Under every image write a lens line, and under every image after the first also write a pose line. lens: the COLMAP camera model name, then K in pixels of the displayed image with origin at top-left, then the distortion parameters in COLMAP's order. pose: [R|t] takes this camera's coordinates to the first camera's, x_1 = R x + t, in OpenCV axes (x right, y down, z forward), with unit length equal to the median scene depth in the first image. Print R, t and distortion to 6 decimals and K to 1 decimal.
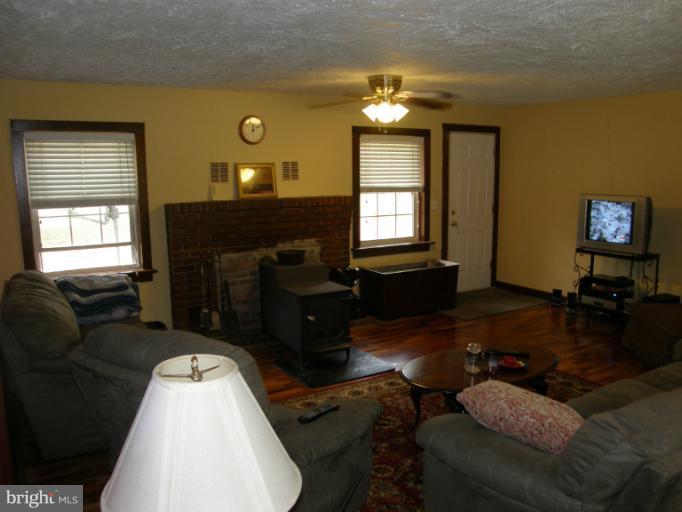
lens RADIAL K [[593.4, 0, 341.0], [0, 593.4, 256.0], [0, 0, 1]] dist [-0.045079, 0.003189]
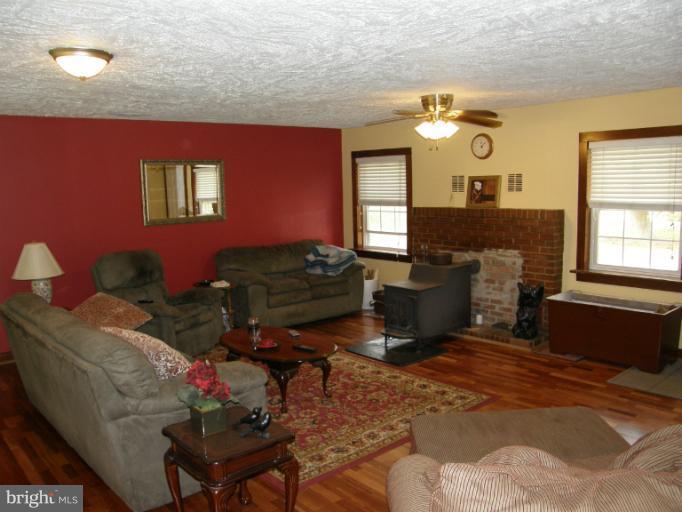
lens RADIAL K [[593.4, 0, 341.0], [0, 593.4, 256.0], [0, 0, 1]] dist [-0.045079, 0.003189]
pose [[0.186337, 0.130179, -0.973823, 0.908422], [-0.124863, 0.986284, 0.107953, -0.094269], [0.974519, 0.101479, 0.200035, 0.529042]]
